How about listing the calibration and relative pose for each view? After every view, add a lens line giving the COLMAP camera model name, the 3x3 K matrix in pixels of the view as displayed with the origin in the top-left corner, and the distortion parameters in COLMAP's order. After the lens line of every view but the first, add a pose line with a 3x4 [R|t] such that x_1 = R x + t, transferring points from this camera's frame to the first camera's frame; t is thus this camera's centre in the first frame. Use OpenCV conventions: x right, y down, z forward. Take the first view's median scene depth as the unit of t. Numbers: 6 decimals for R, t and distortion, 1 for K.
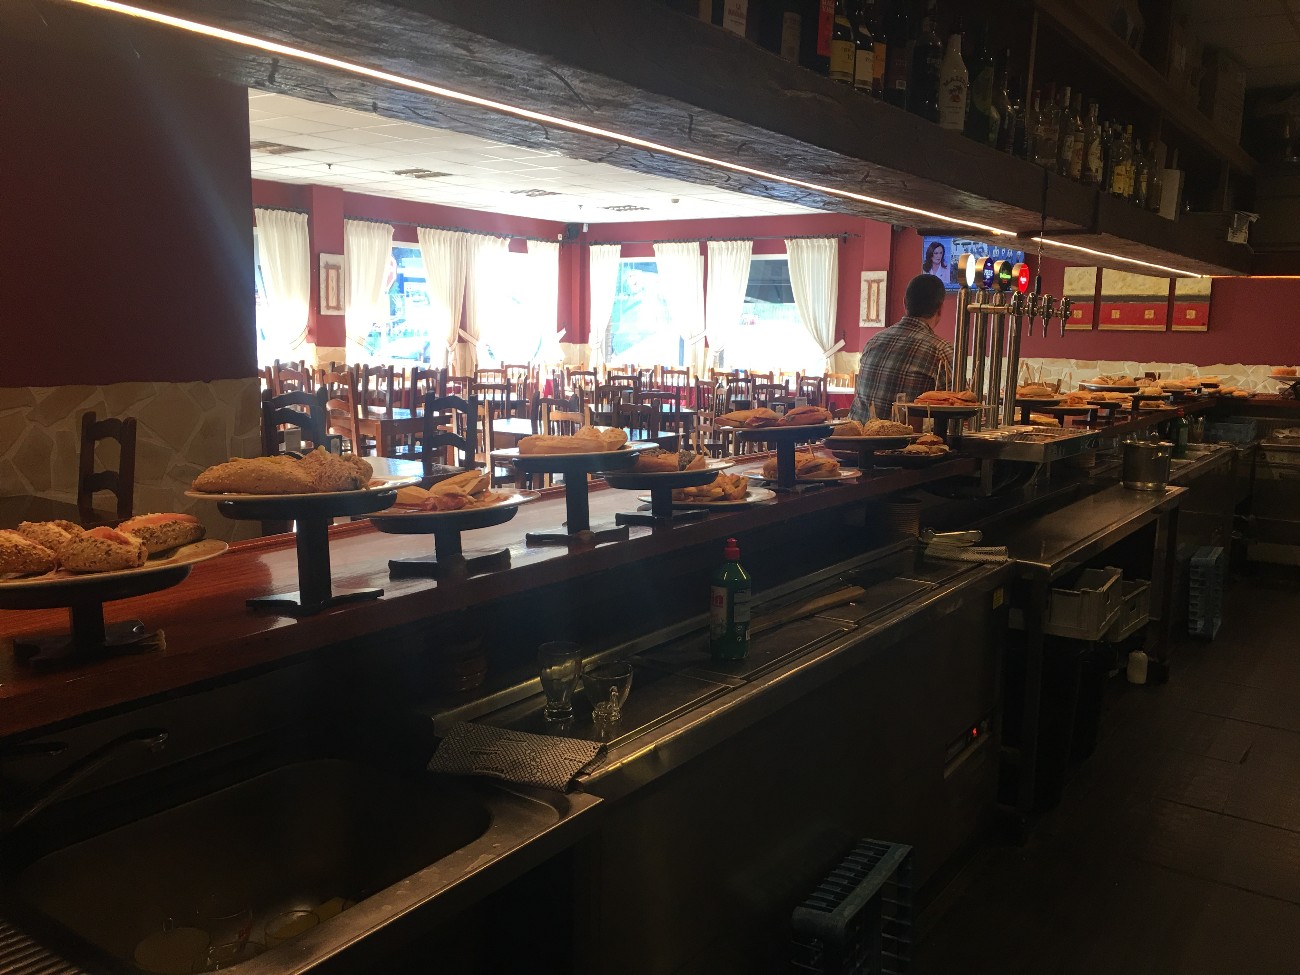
lens RADIAL K [[1090.5, 0, 643.9], [0, 1090.5, 486.6], [0, 0, 1]] dist [0.038520, -0.010418]
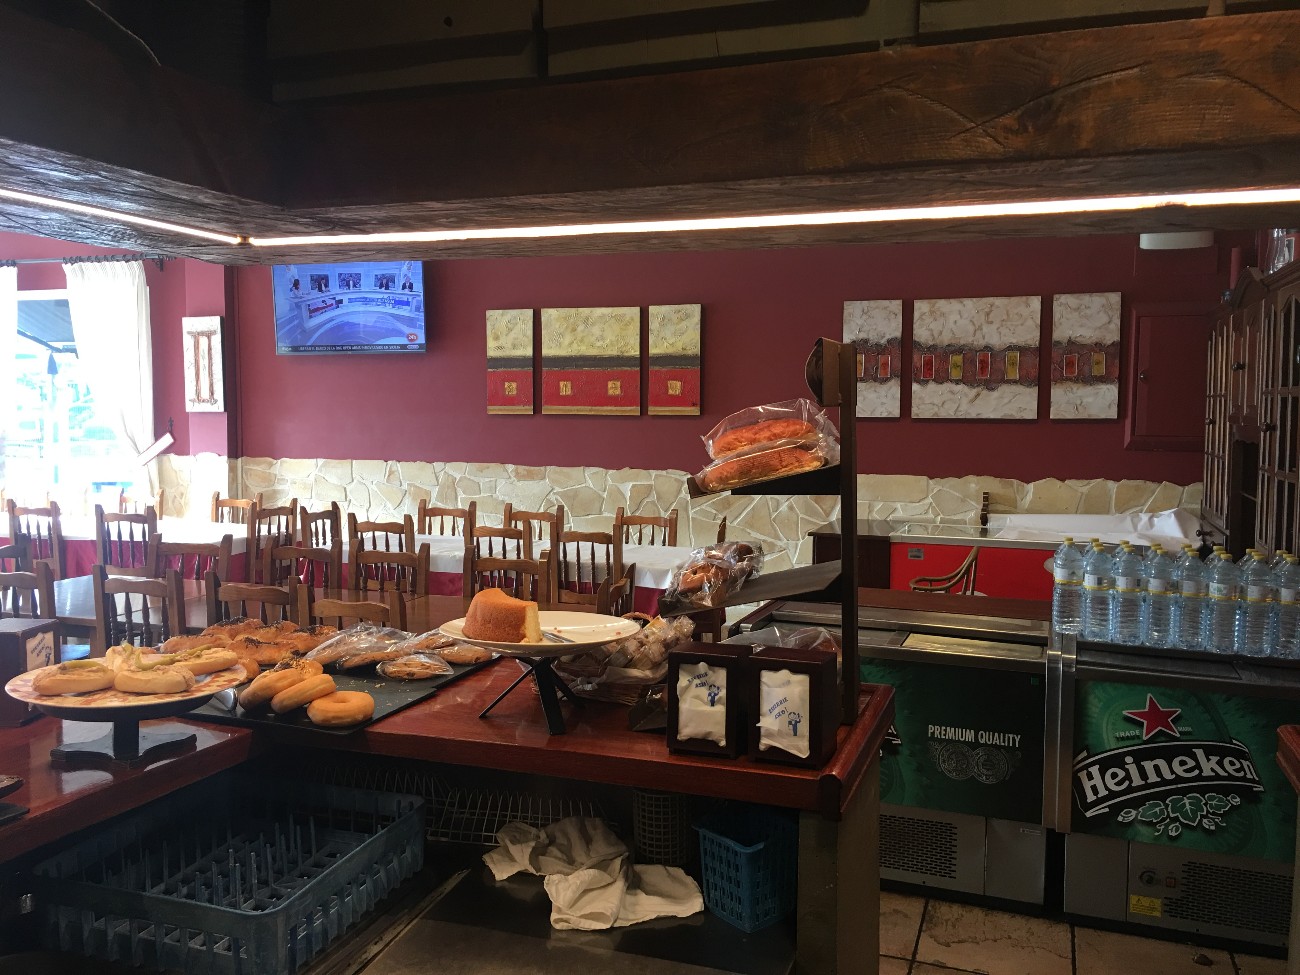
lens RADIAL K [[1090.5, 0, 649.1], [0, 1090.5, 474.6], [0, 0, 1]] dist [0.038520, -0.010418]
pose [[0.959742, -0.032493, 0.278998, 0.273079], [0.054421, 0.995975, -0.071212, -0.059097], [-0.275561, 0.083529, 0.957648, 0.382951]]
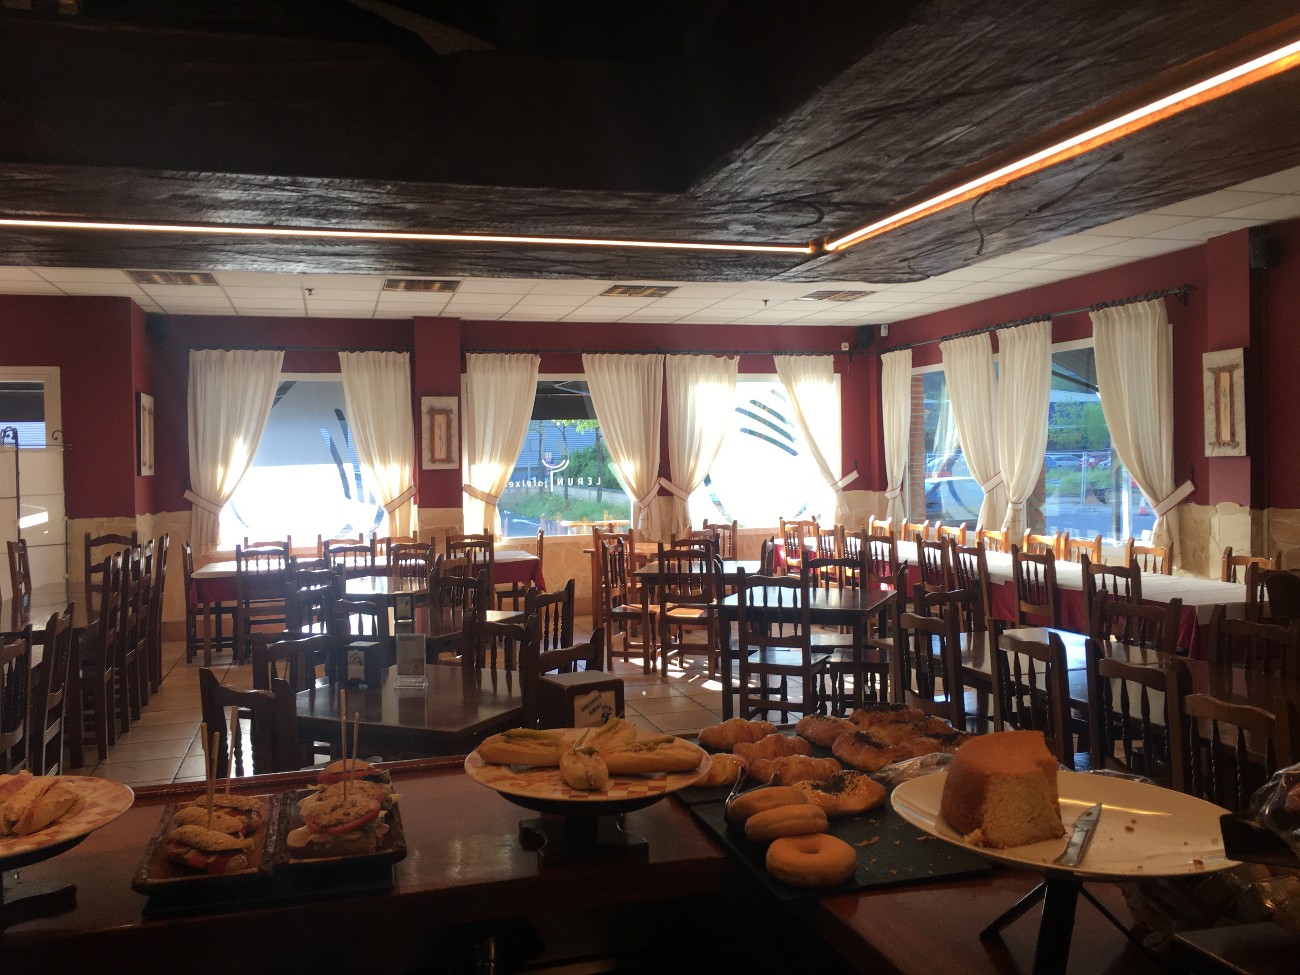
lens RADIAL K [[1090.5, 0, 644.6], [0, 1090.5, 485.3], [0, 0, 1]] dist [0.038520, -0.010418]
pose [[0.782056, -0.021451, -0.622839, 0.319775], [-0.055247, 0.993086, -0.103572, -0.064015], [0.620755, 0.115409, 0.775464, 0.431363]]
